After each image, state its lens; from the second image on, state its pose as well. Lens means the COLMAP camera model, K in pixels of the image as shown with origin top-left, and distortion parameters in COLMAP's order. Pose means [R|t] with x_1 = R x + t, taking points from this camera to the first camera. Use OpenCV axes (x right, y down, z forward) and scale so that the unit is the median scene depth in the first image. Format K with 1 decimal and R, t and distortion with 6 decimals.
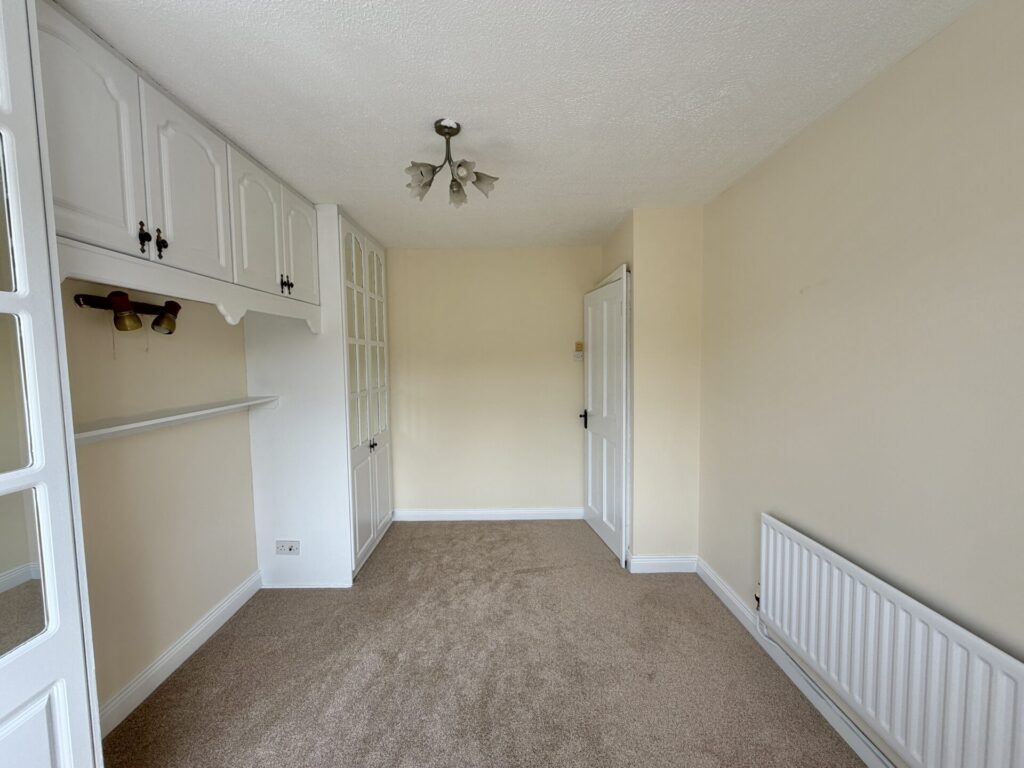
lens RADIAL K [[406.8, 0, 508.6], [0, 406.8, 383.7], [0, 0, 1]] dist [-0.000400, -0.000144]
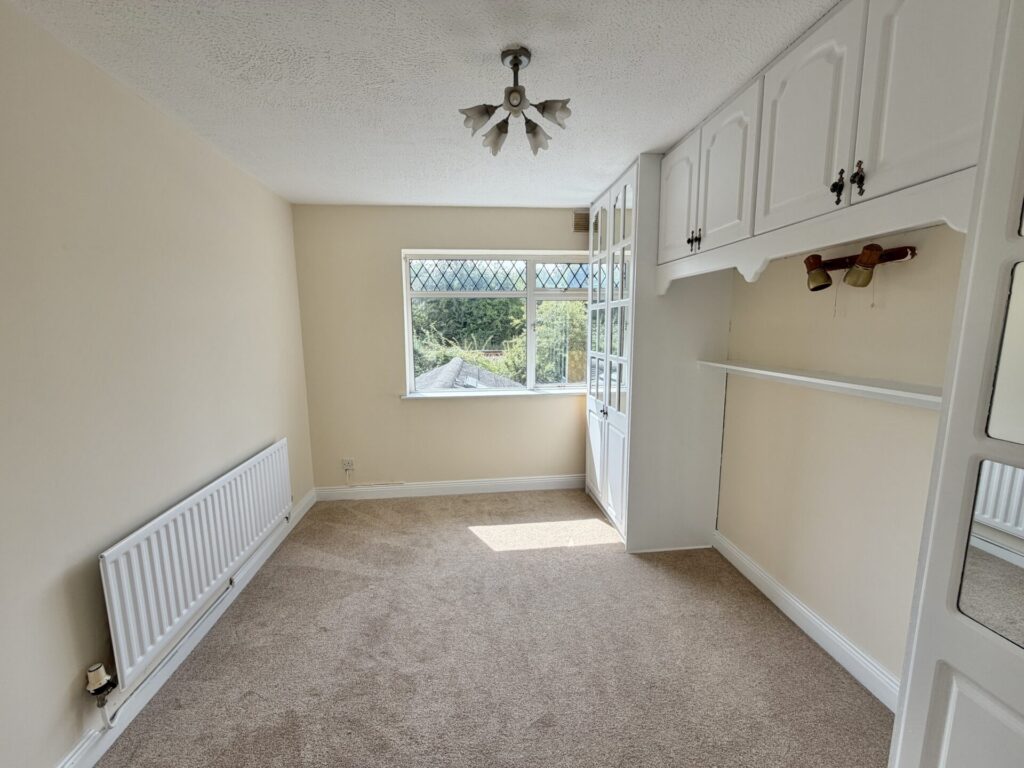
lens RADIAL K [[406.8, 0, 508.6], [0, 406.8, 383.7], [0, 0, 1]] dist [-0.000400, -0.000144]
pose [[-0.996044, 0.035520, -0.081457, -0.036912], [0.017706, 0.977589, 0.209778, -0.125429], [0.087083, 0.207506, -0.974350, 1.961761]]
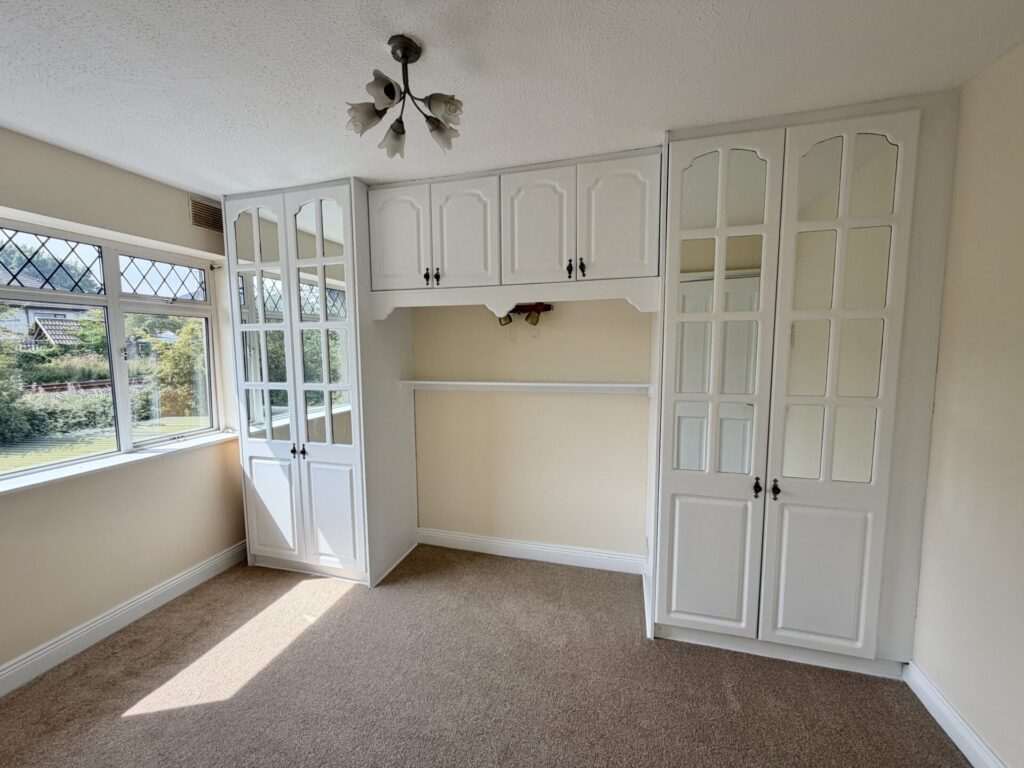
lens RADIAL K [[406.8, 0, 508.6], [0, 406.8, 383.7], [0, 0, 1]] dist [-0.000400, -0.000144]
pose [[-0.285687, 0.104837, -0.952571, 0.590666], [-0.050956, 0.990930, 0.124341, -0.099825], [0.956967, 0.084062, -0.277753, 1.437341]]
